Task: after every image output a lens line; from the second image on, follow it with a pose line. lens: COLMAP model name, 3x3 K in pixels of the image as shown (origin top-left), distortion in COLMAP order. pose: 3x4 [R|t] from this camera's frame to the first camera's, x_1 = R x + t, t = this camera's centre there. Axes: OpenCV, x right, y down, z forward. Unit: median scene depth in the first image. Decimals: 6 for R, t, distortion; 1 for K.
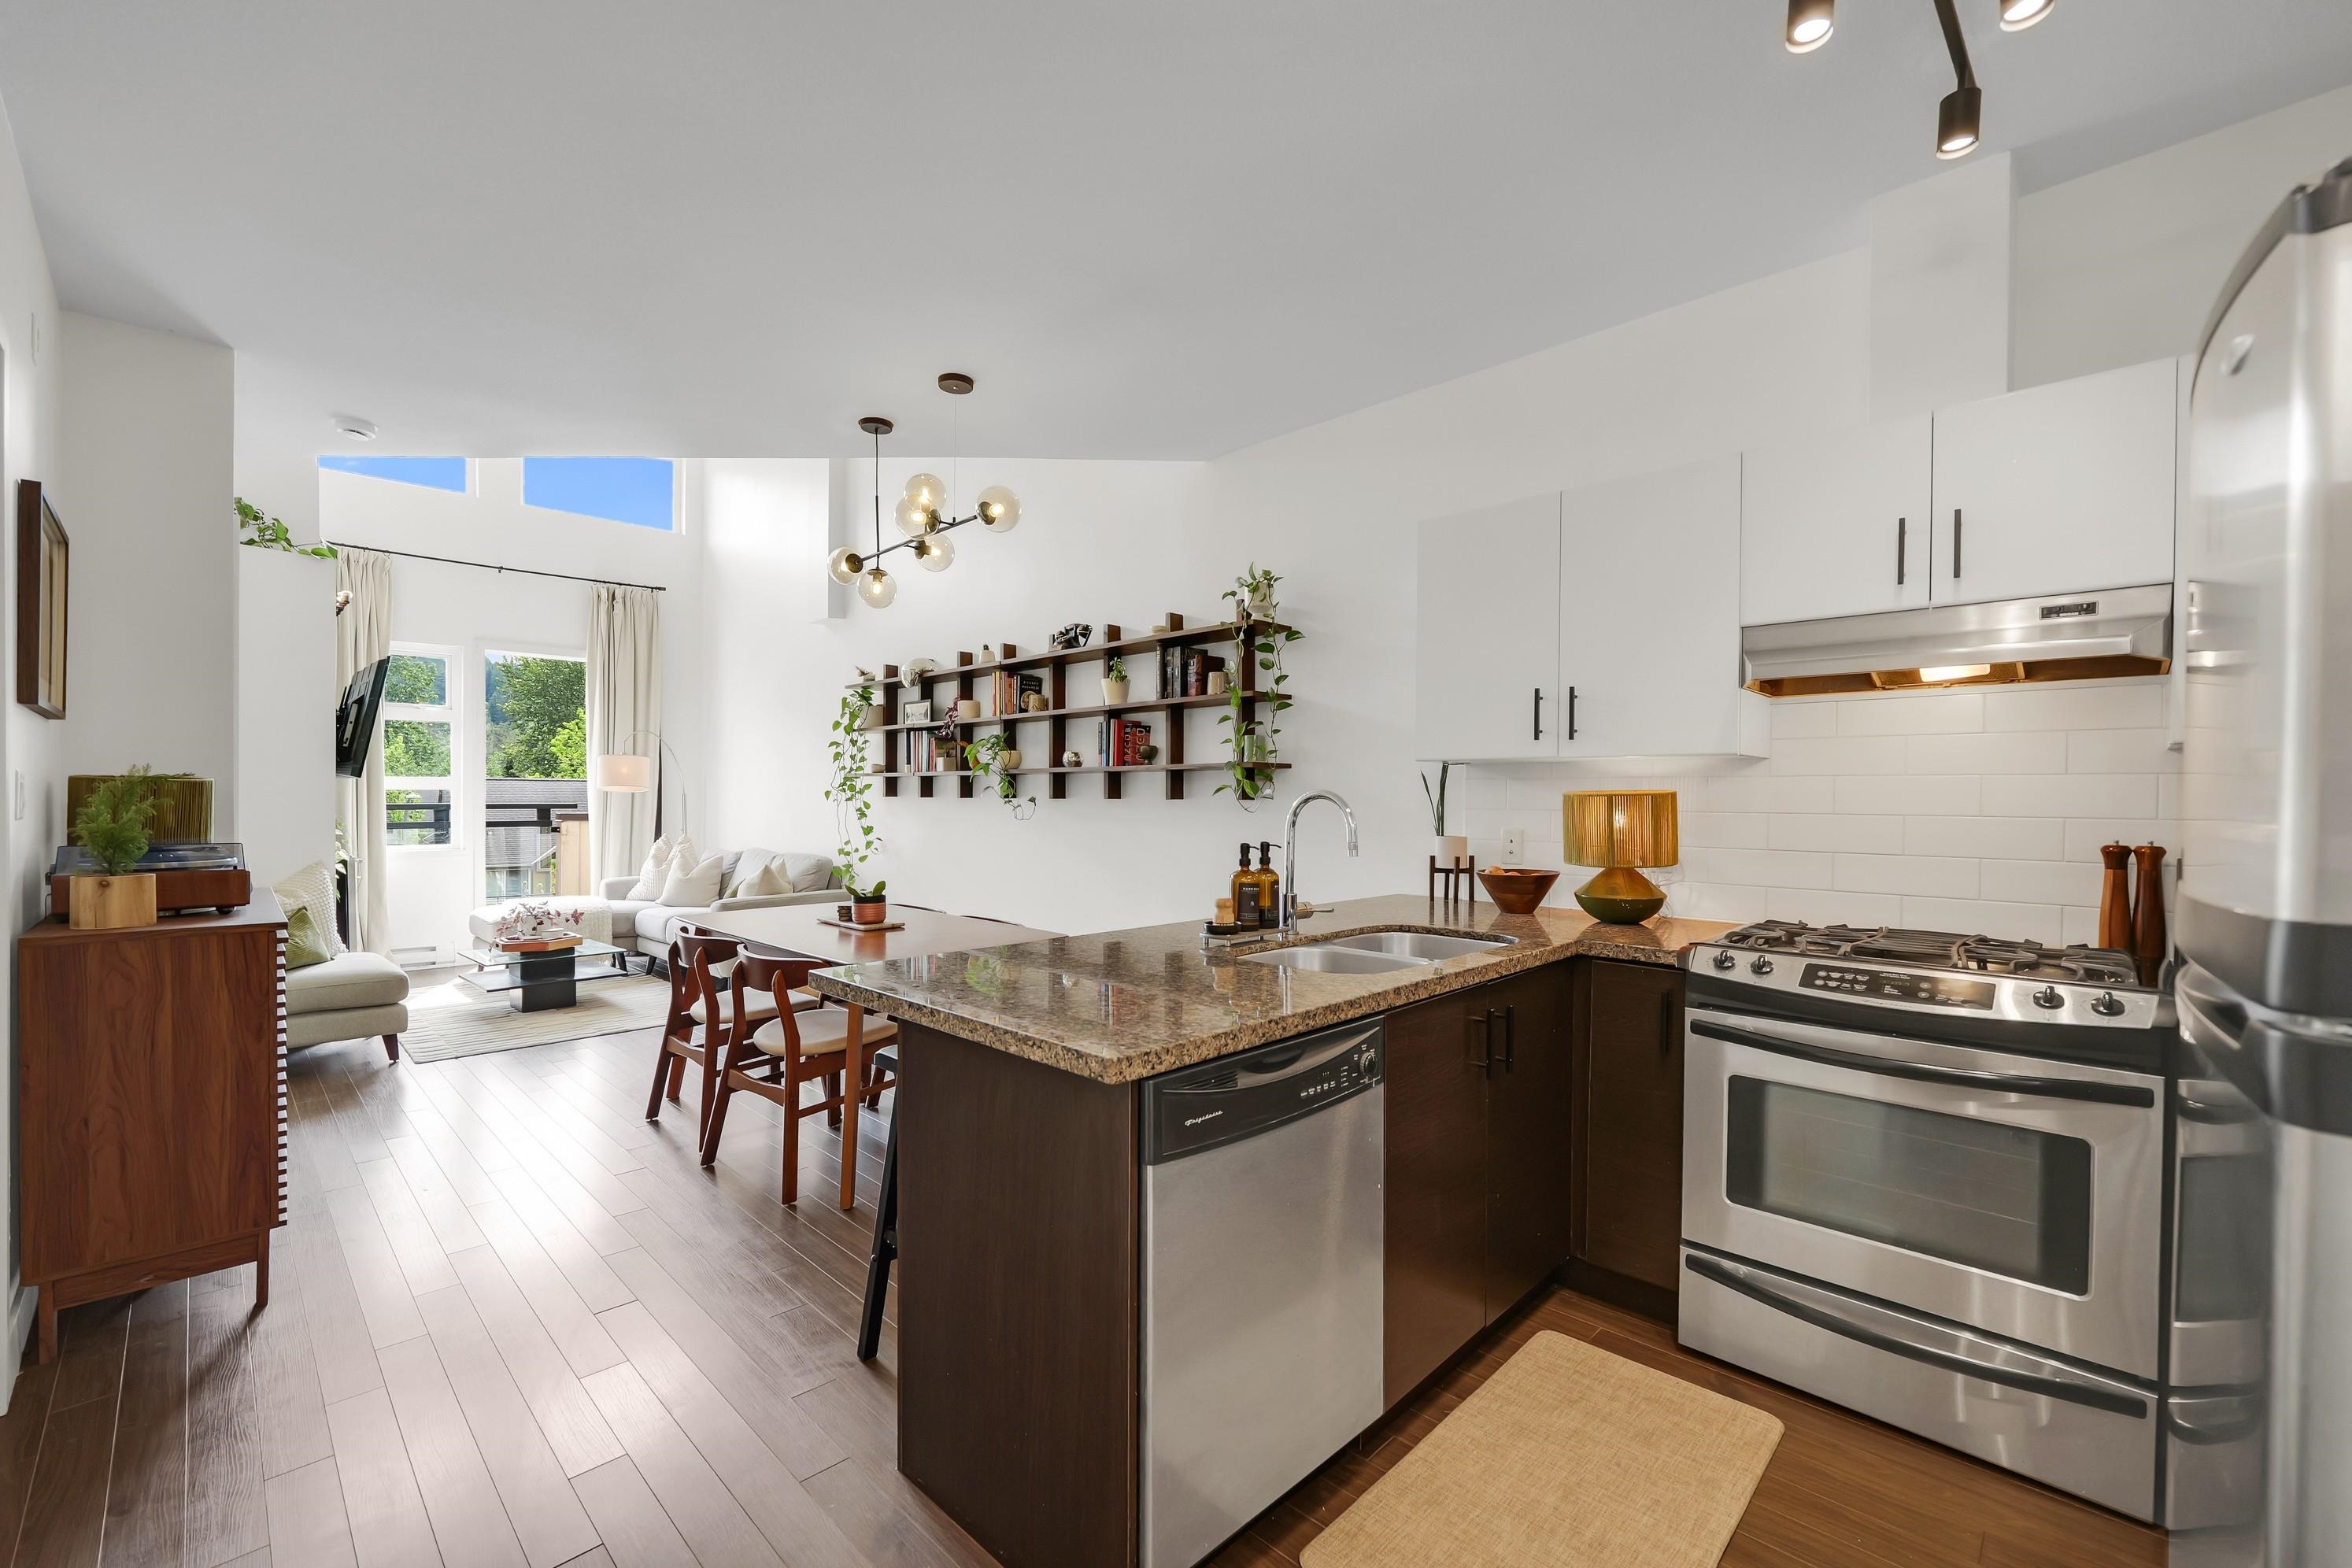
lens RADIAL K [[962.3, 0, 1174.8], [0, 962.3, 802.8], [0, 0, 1]] dist [-0.001480, 0.000025]
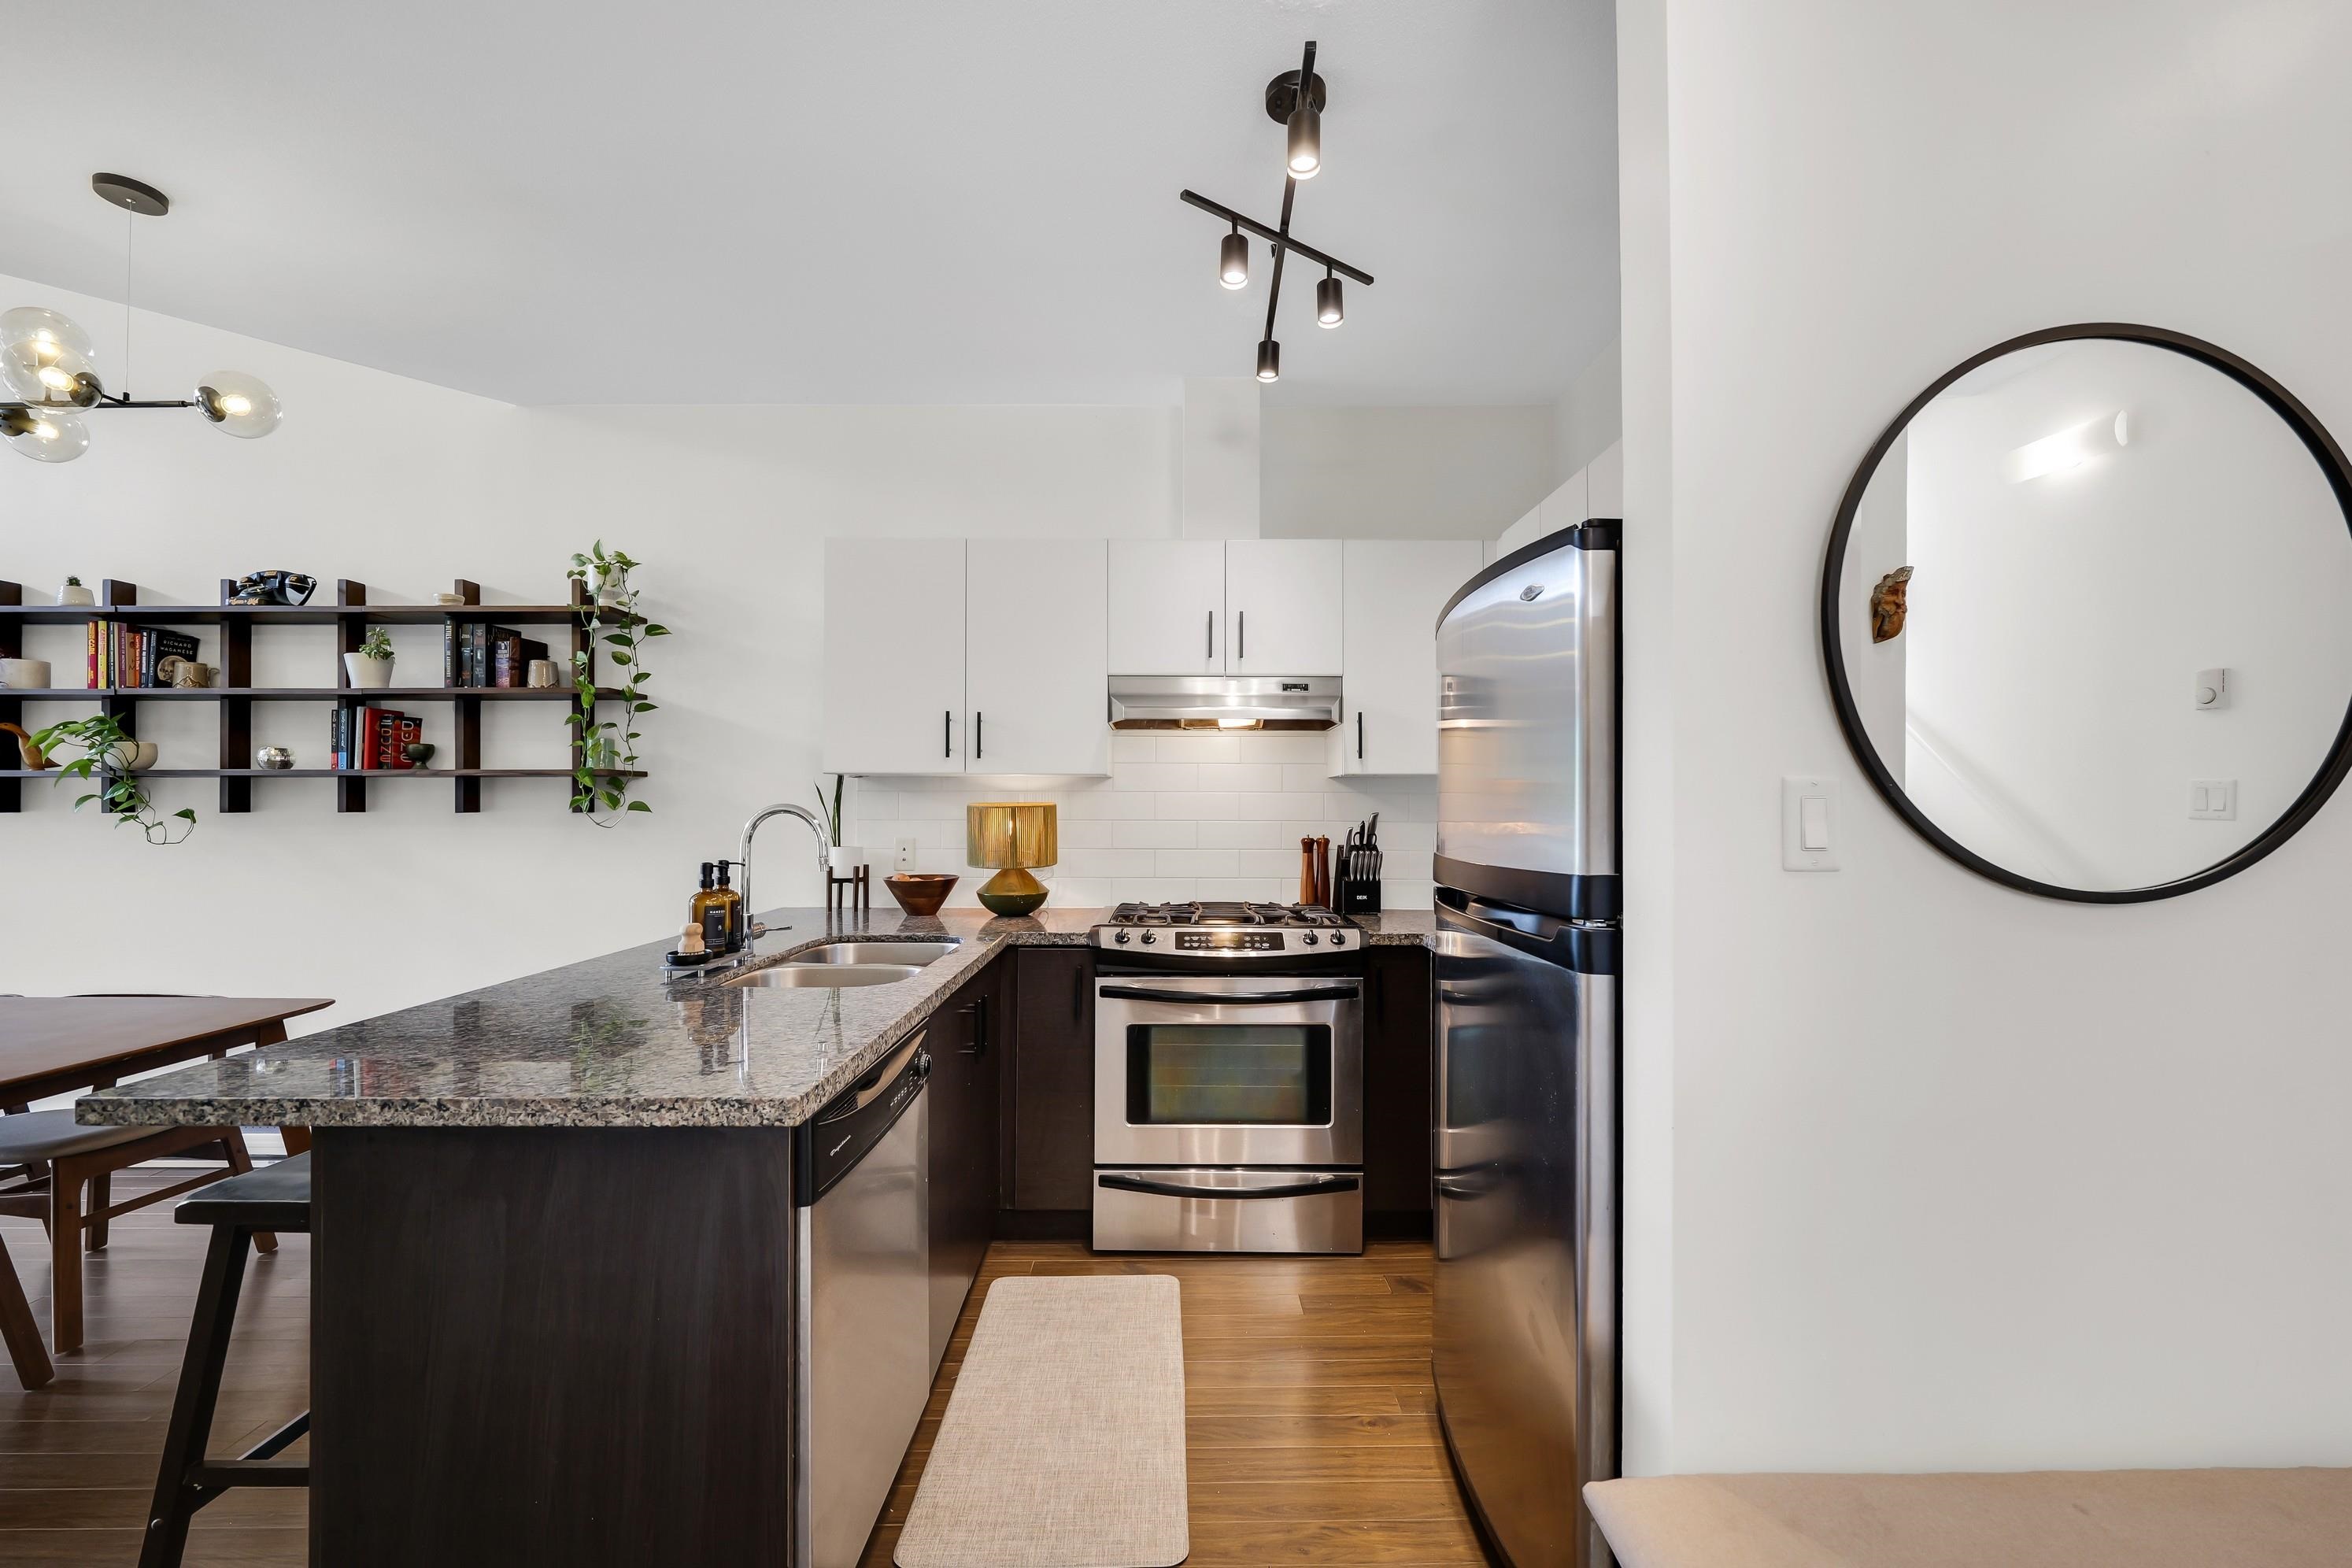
lens RADIAL K [[952.3, 0, 1174.0], [0, 952.3, 789.6], [0, 0, 1]] dist [-0.002862, -0.000198]
pose [[0.709970, 0.007300, 0.704194, -0.201212], [0.007161, 0.999820, -0.017584, -0.006590], [-0.704196, 0.017527, 0.709789, 0.034072]]
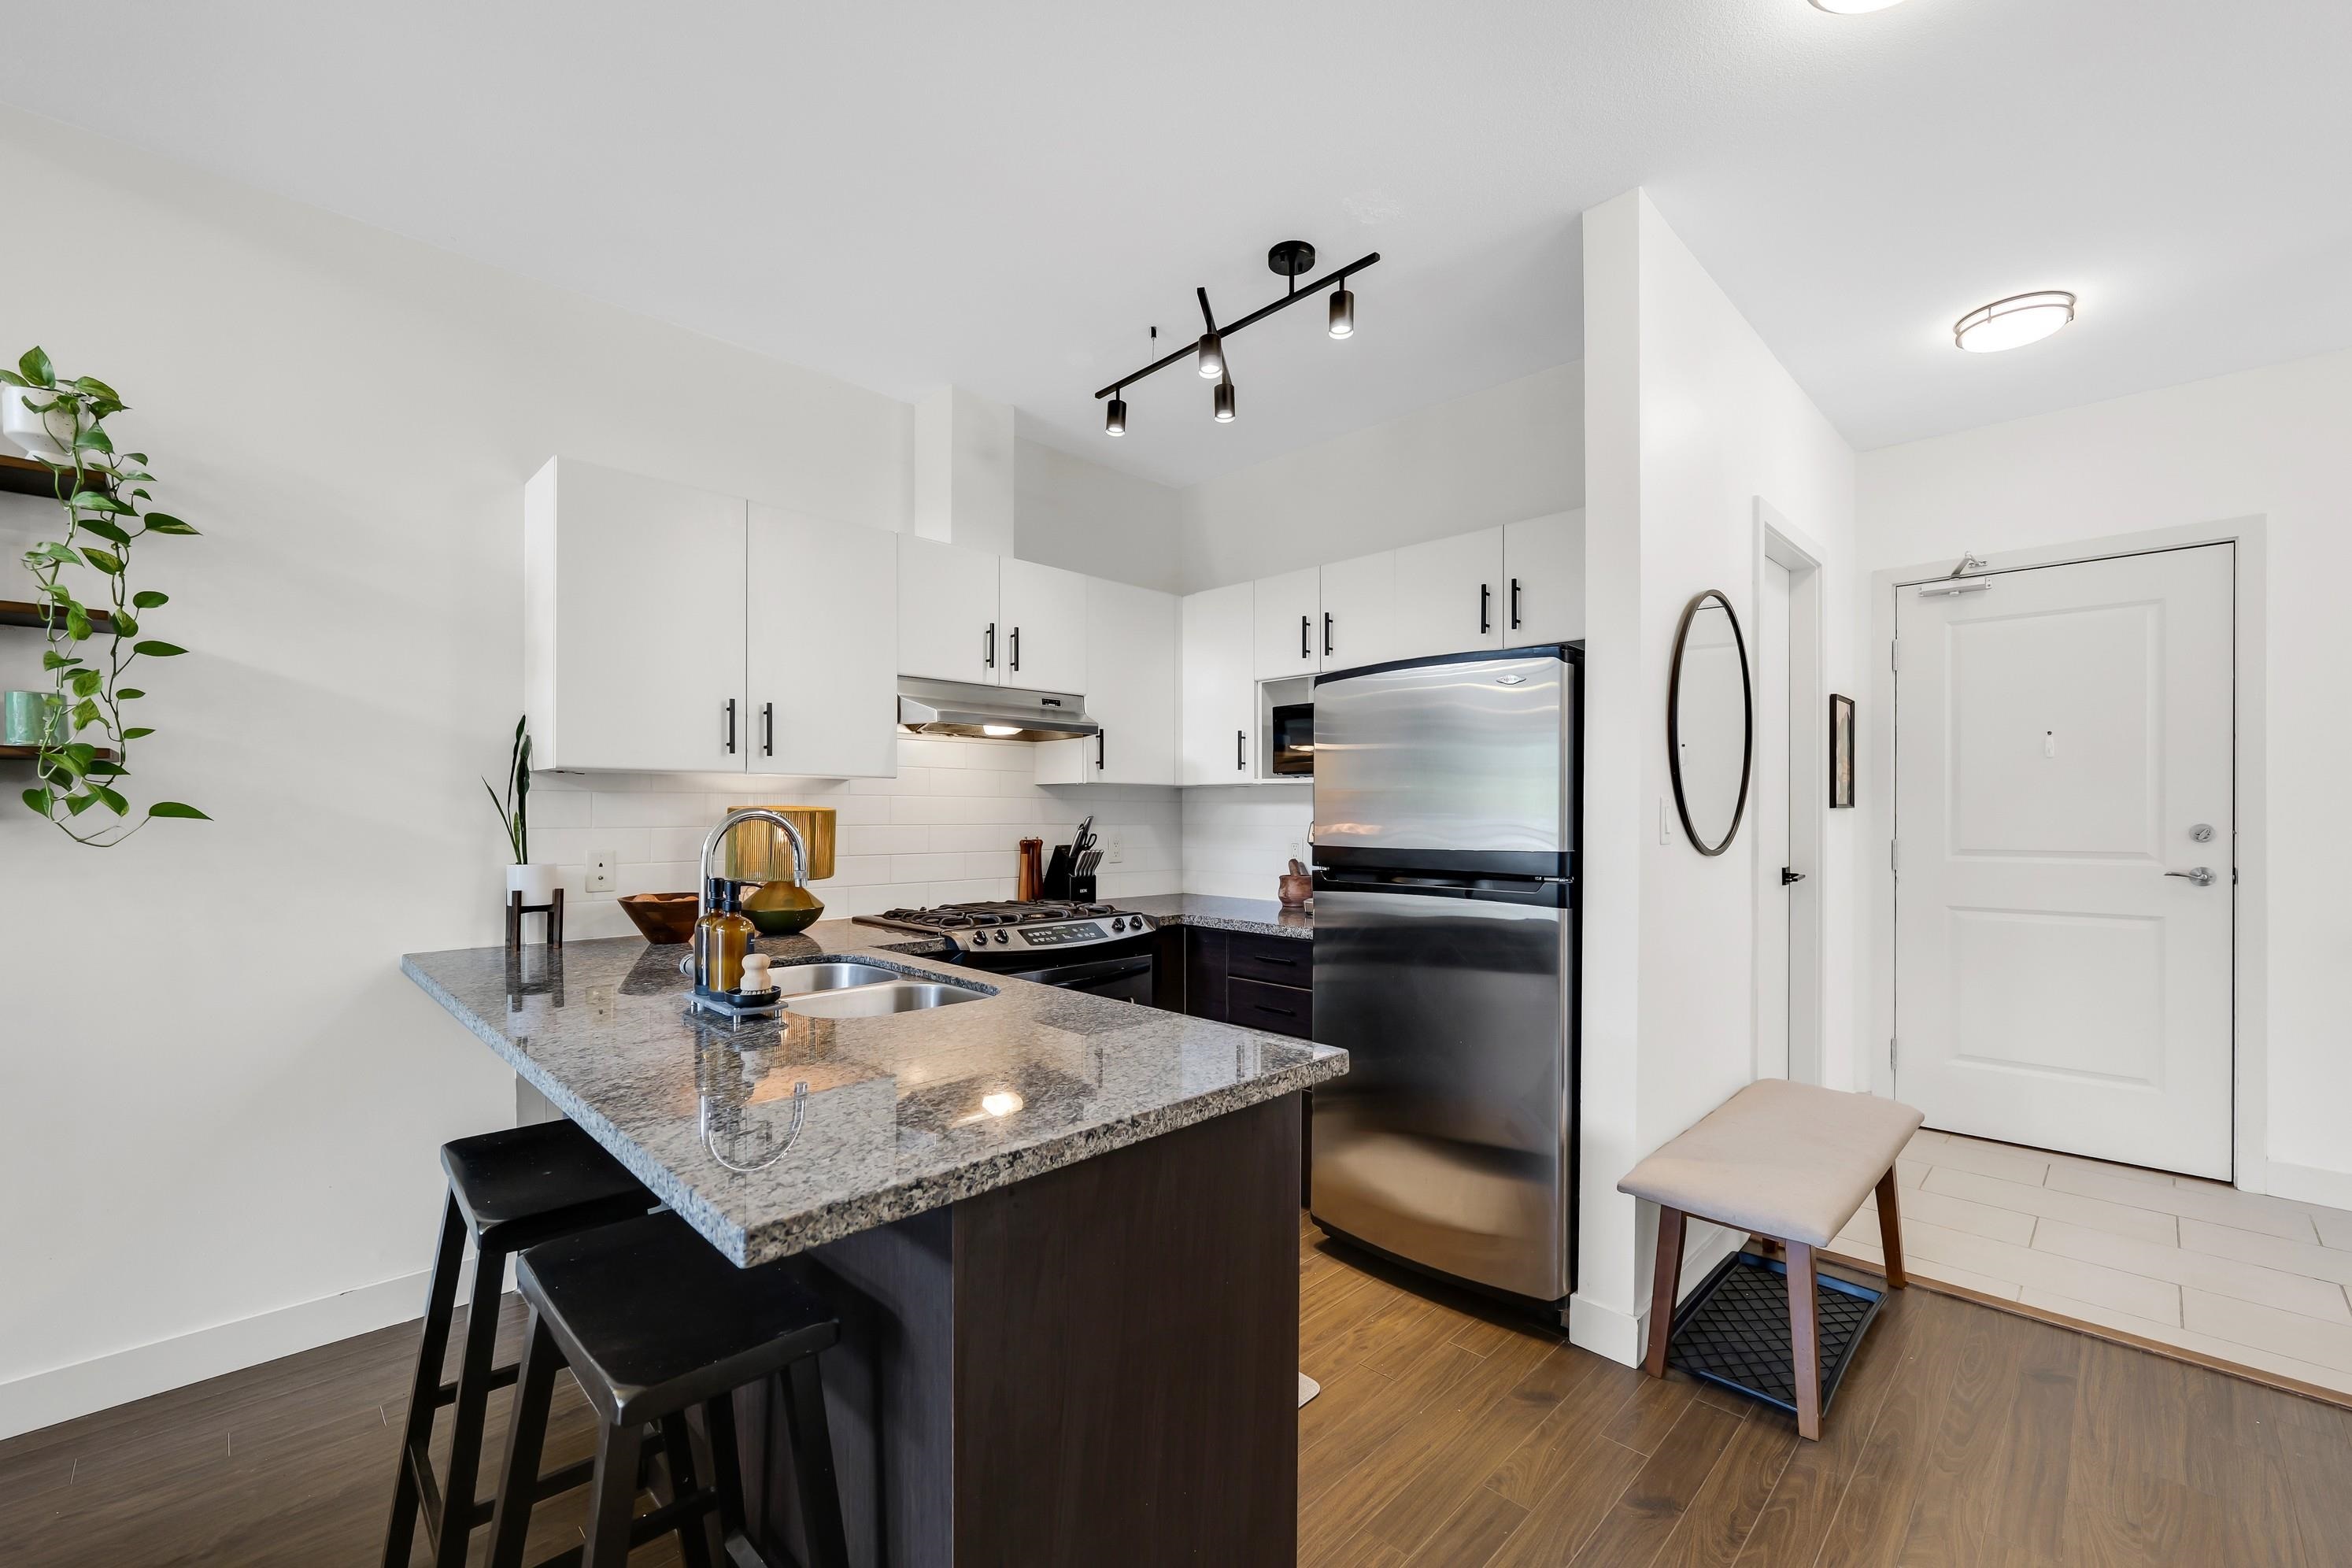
lens RADIAL K [[962.3, 0, 1174.8], [0, 962.3, 802.8], [0, 0, 1]] dist [-0.001480, 0.000025]
pose [[0.017089, 0.002851, 0.999850, -0.532220], [0.004420, 0.999986, -0.002927, -0.011413], [-0.999844, 0.004469, 0.017076, 0.519171]]
